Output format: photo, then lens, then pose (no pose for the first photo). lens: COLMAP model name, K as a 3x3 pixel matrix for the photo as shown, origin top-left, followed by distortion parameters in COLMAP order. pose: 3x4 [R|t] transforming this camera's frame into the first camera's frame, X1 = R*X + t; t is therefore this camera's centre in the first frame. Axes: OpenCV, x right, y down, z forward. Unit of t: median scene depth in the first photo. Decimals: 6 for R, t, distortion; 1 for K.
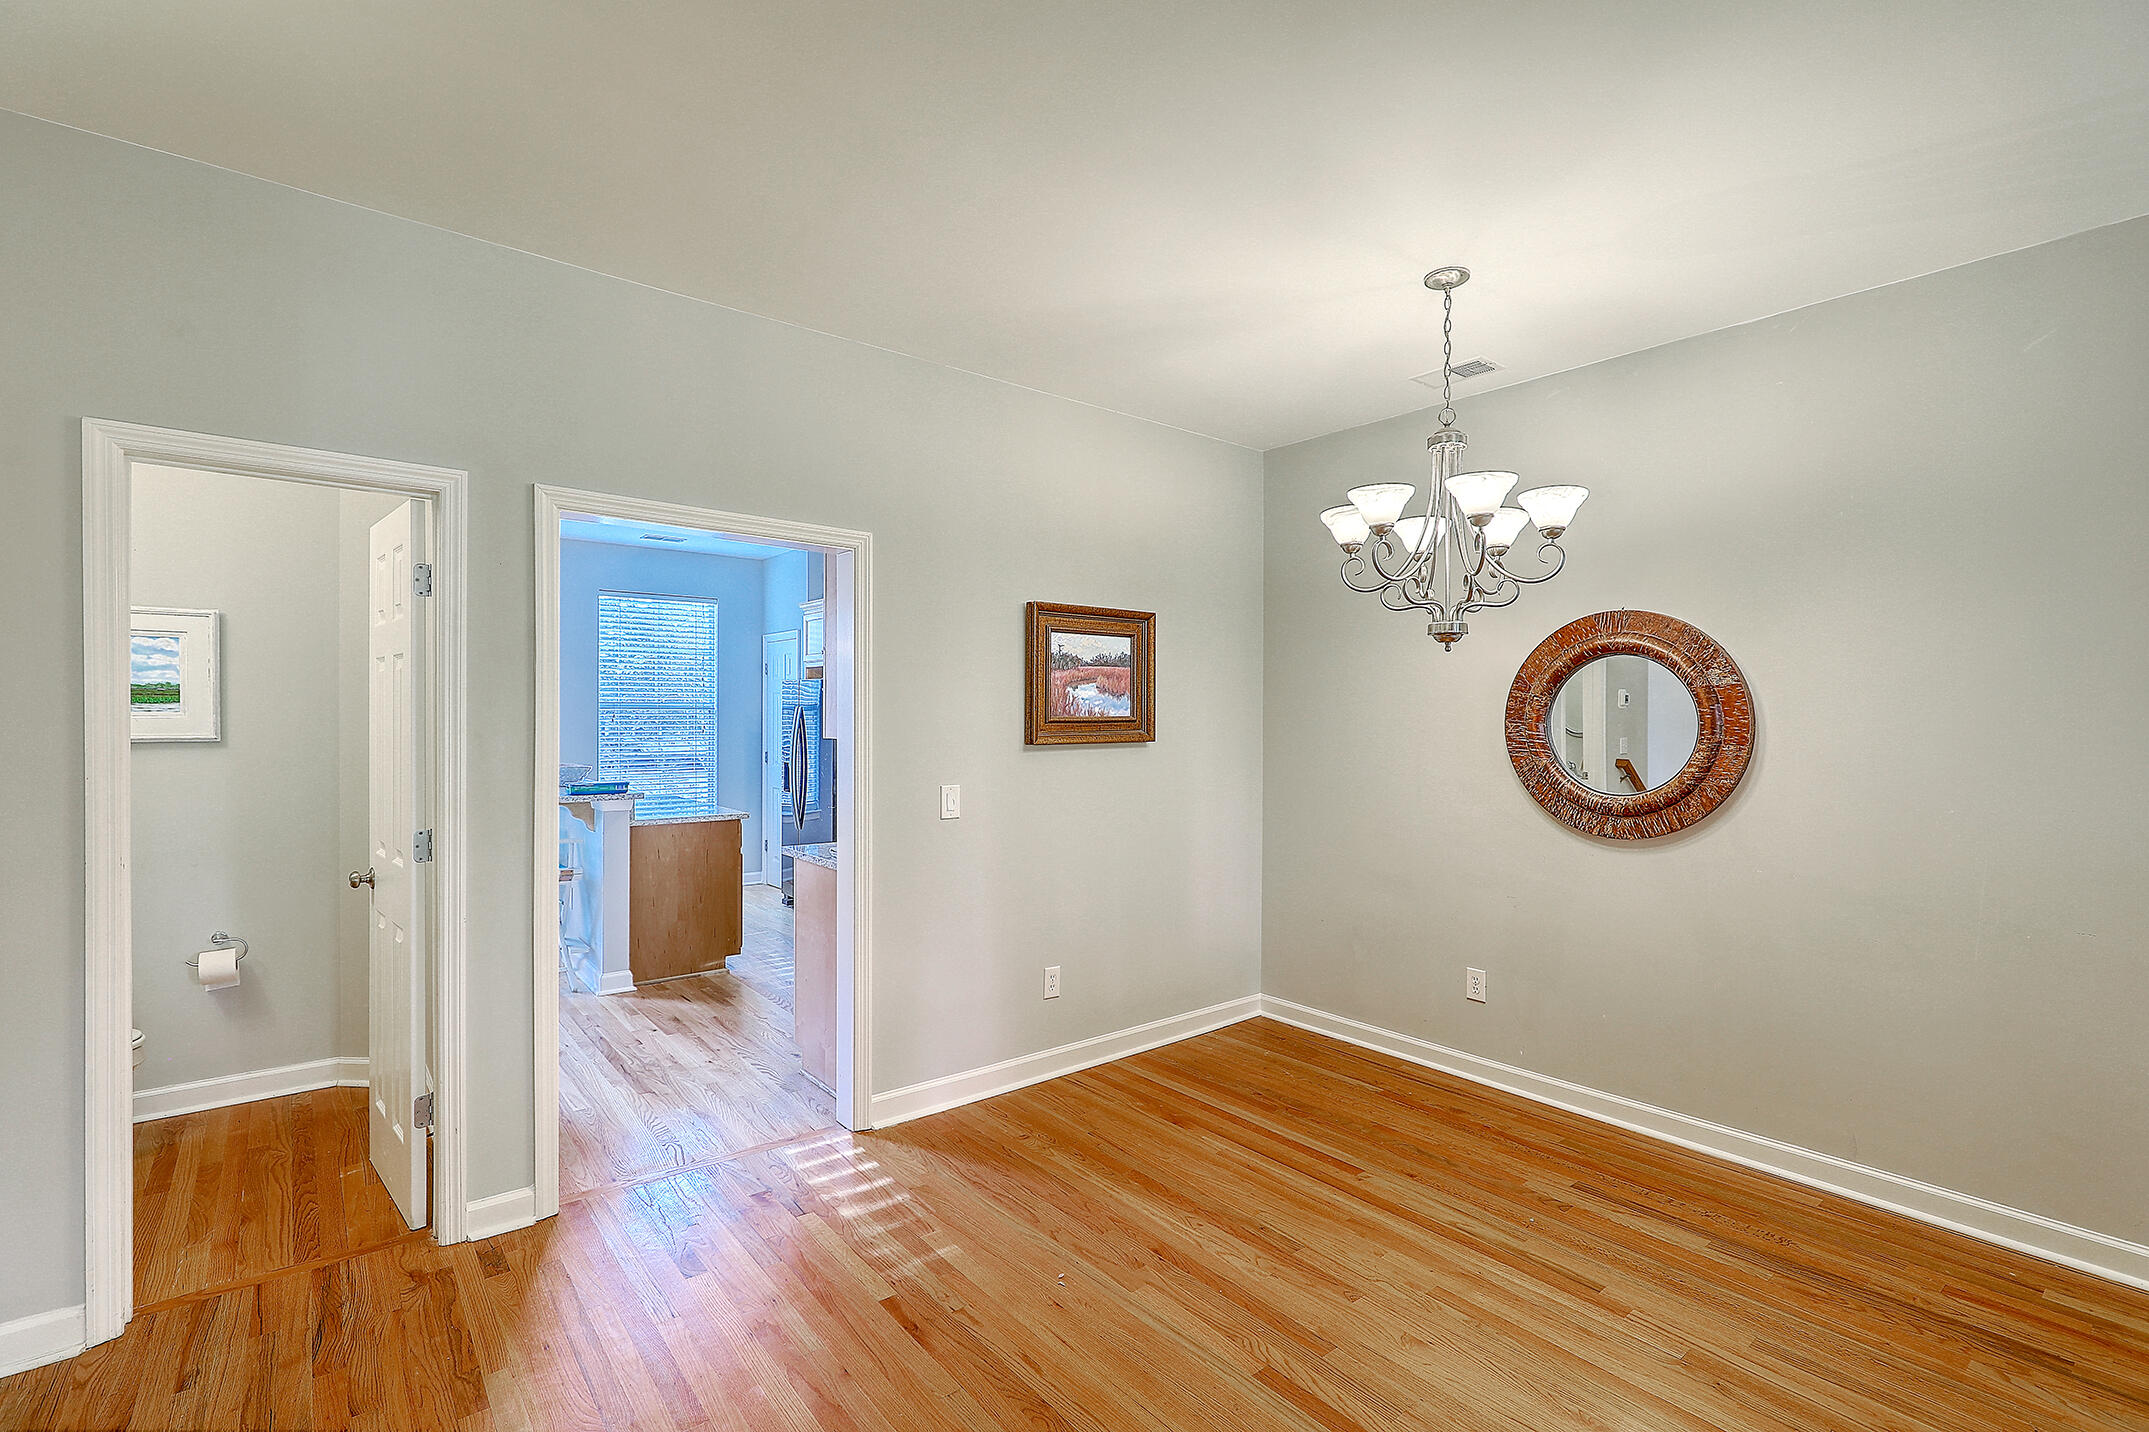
lens RADIAL K [[972.8, 0, 1085.8], [0, 972.8, 717.9], [0, 0, 1]] dist [-0.002592, 0.000281]
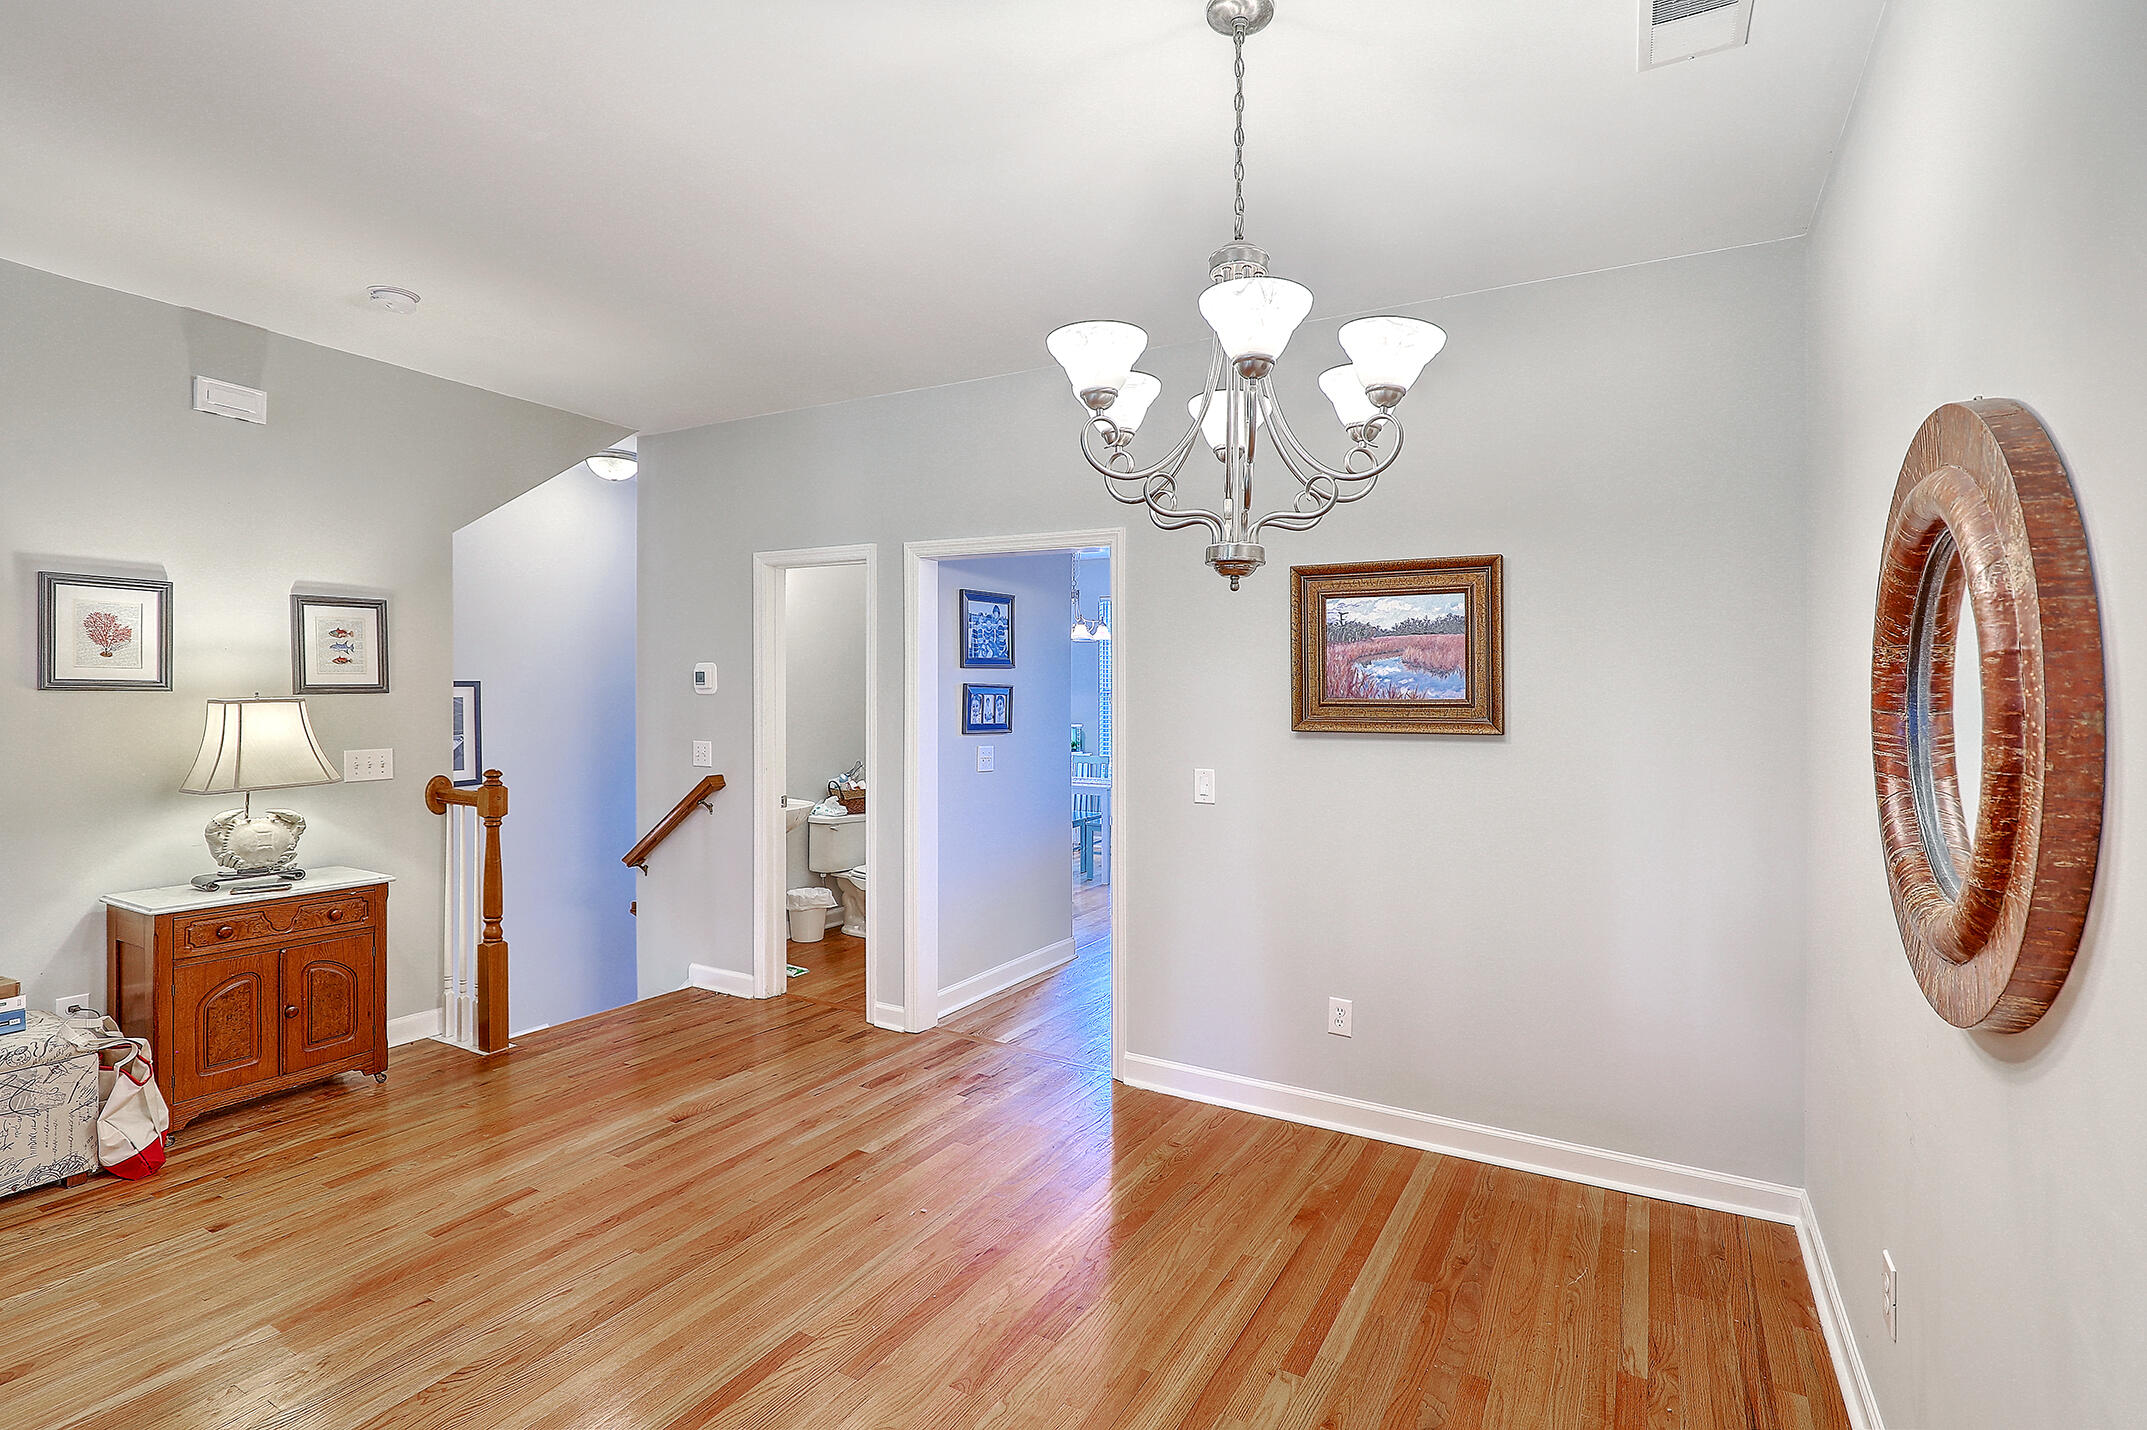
lens RADIAL K [[994.5, 0, 1087.0], [0, 994.5, 702.7], [0, 0, 1]] dist [-0.011292, -0.000683]
pose [[0.371849, 0.002265, -0.928291, 0.679517], [-0.009977, 0.999949, -0.001557, 0.005470], [0.928240, 0.009840, 0.371852, 0.480076]]
